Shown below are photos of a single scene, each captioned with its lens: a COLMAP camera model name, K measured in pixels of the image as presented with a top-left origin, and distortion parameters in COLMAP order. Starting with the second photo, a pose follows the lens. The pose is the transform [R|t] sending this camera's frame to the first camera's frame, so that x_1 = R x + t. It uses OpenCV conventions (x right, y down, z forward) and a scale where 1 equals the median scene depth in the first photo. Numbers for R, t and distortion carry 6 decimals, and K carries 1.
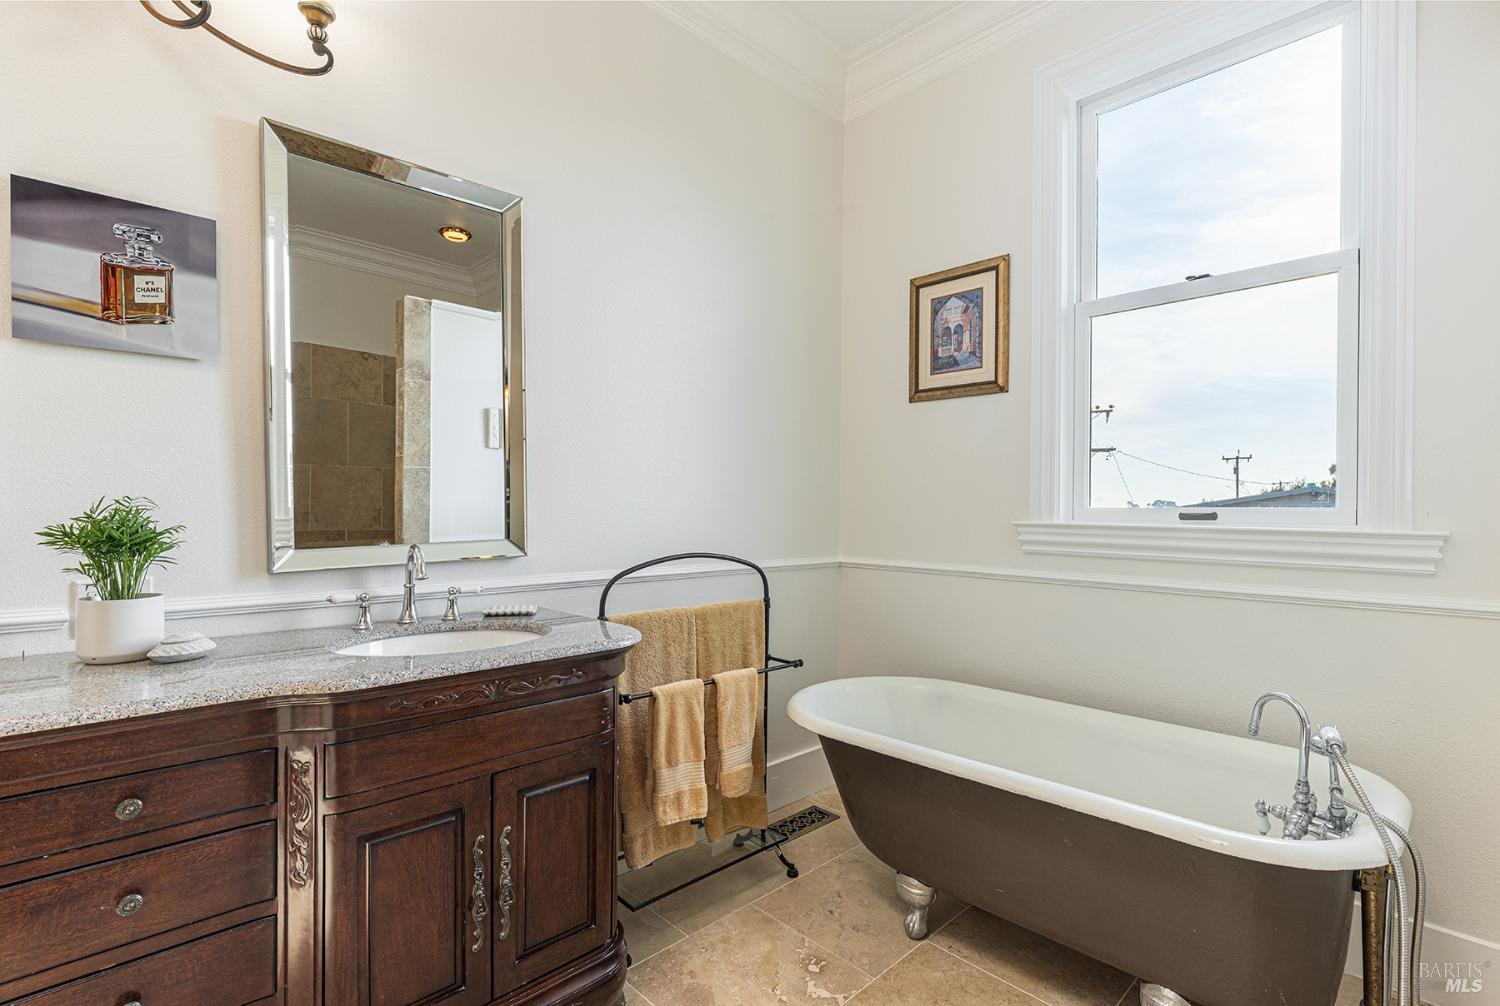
lens RADIAL K [[689.6, 0, 757.1], [0, 689.6, 507.5], [0, 0, 1]] dist [0.001529, 0.000109]
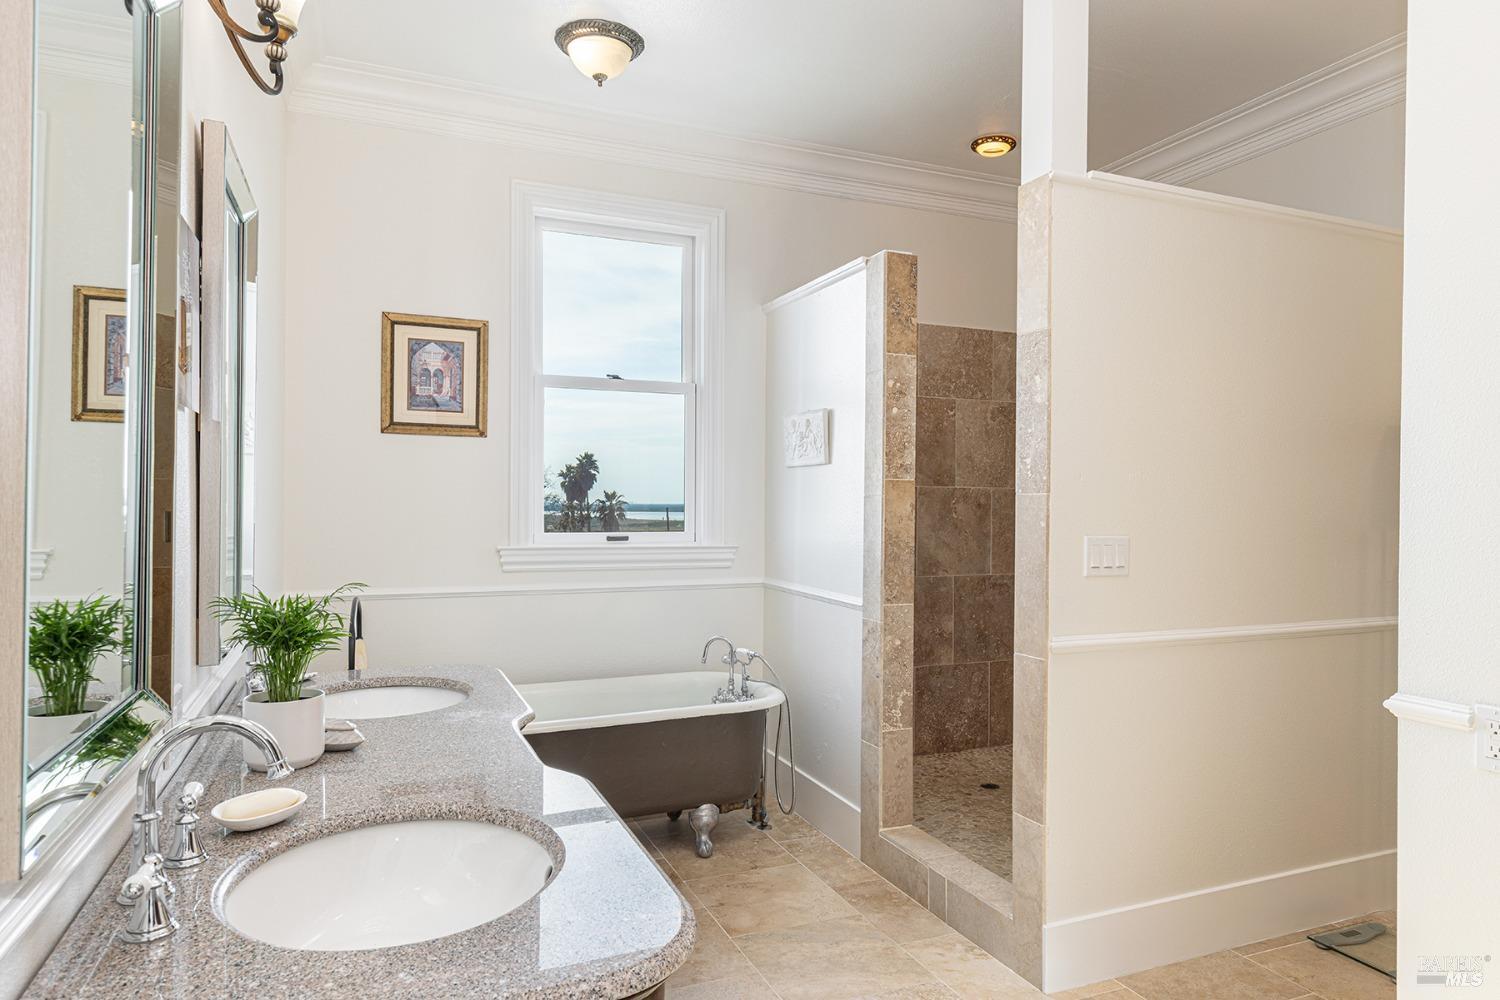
lens RADIAL K [[929.6, 0, 750.0], [0, 929.6, 500.0], [0, 0, 1]] dist [-0.002930, -0.000163]
pose [[0.372360, -0.004154, 0.928079, -0.908496], [-0.003017, 0.999979, 0.005686, -0.067431], [-0.928083, -0.004918, 0.372340, -0.013238]]
